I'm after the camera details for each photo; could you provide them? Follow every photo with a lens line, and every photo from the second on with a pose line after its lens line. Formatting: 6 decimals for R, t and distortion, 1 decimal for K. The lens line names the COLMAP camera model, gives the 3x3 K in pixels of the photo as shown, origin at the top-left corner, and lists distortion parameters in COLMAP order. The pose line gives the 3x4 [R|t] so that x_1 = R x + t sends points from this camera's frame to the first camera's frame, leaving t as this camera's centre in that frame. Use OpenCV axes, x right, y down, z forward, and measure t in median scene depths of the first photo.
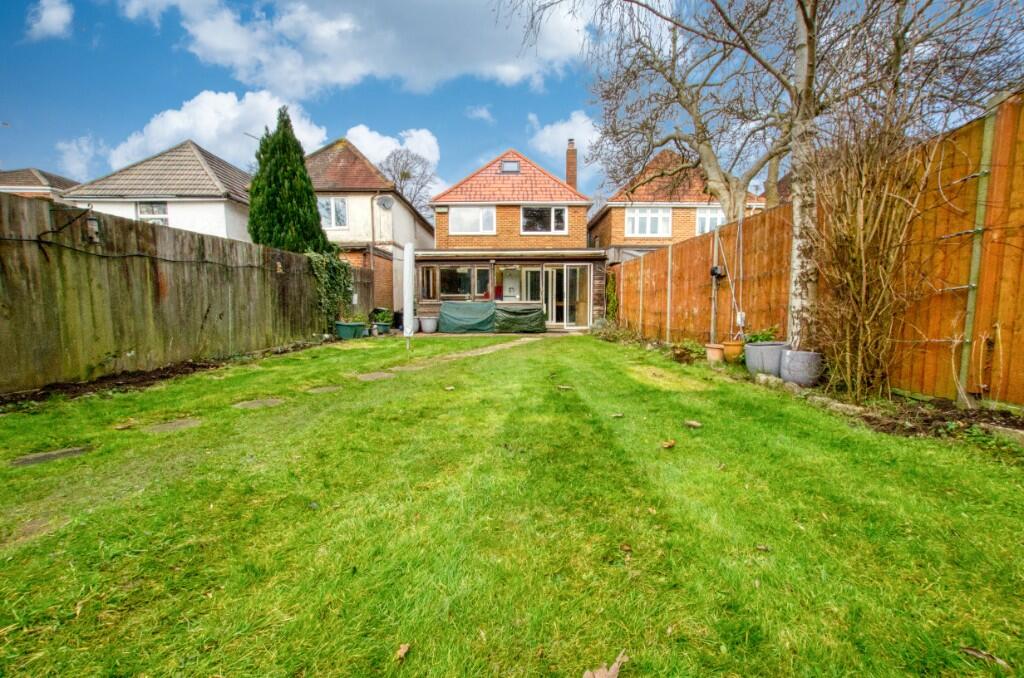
lens RADIAL K [[448.2, 0, 516.9], [0, 448.2, 349.9], [0, 0, 1]] dist [-0.041006, 0.011860]
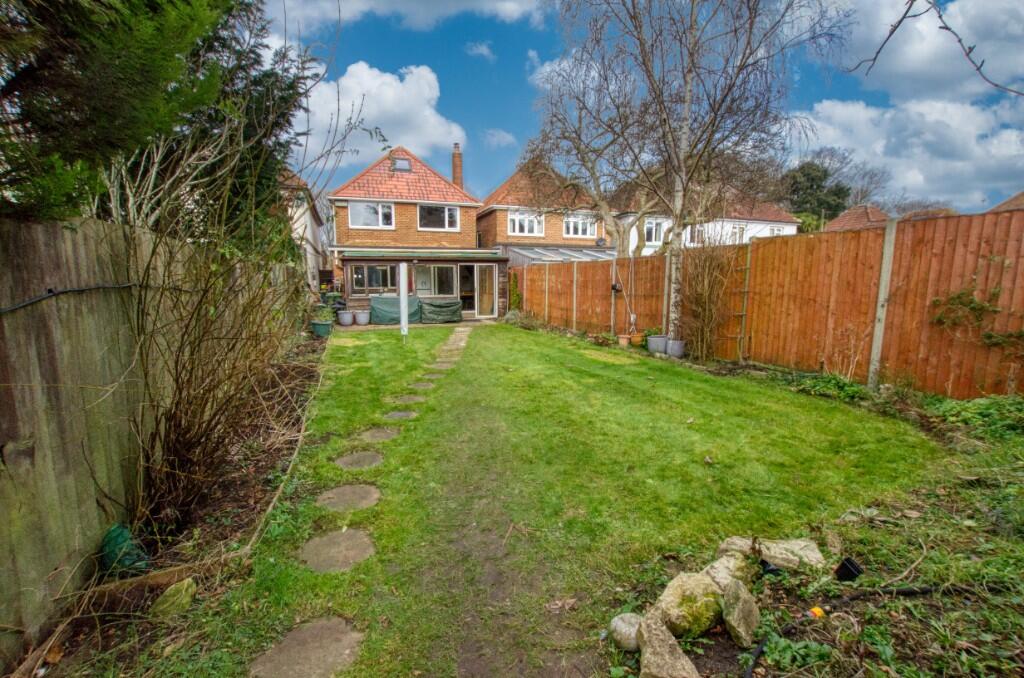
lens RADIAL K [[448.2, 0, 516.9], [0, 448.2, 349.9], [0, 0, 1]] dist [-0.041006, 0.011860]
pose [[0.943175, -0.048823, 0.328690, -0.212838], [0.031937, 0.997887, 0.056581, -0.028083], [-0.330758, -0.042868, 0.942741, -0.202518]]
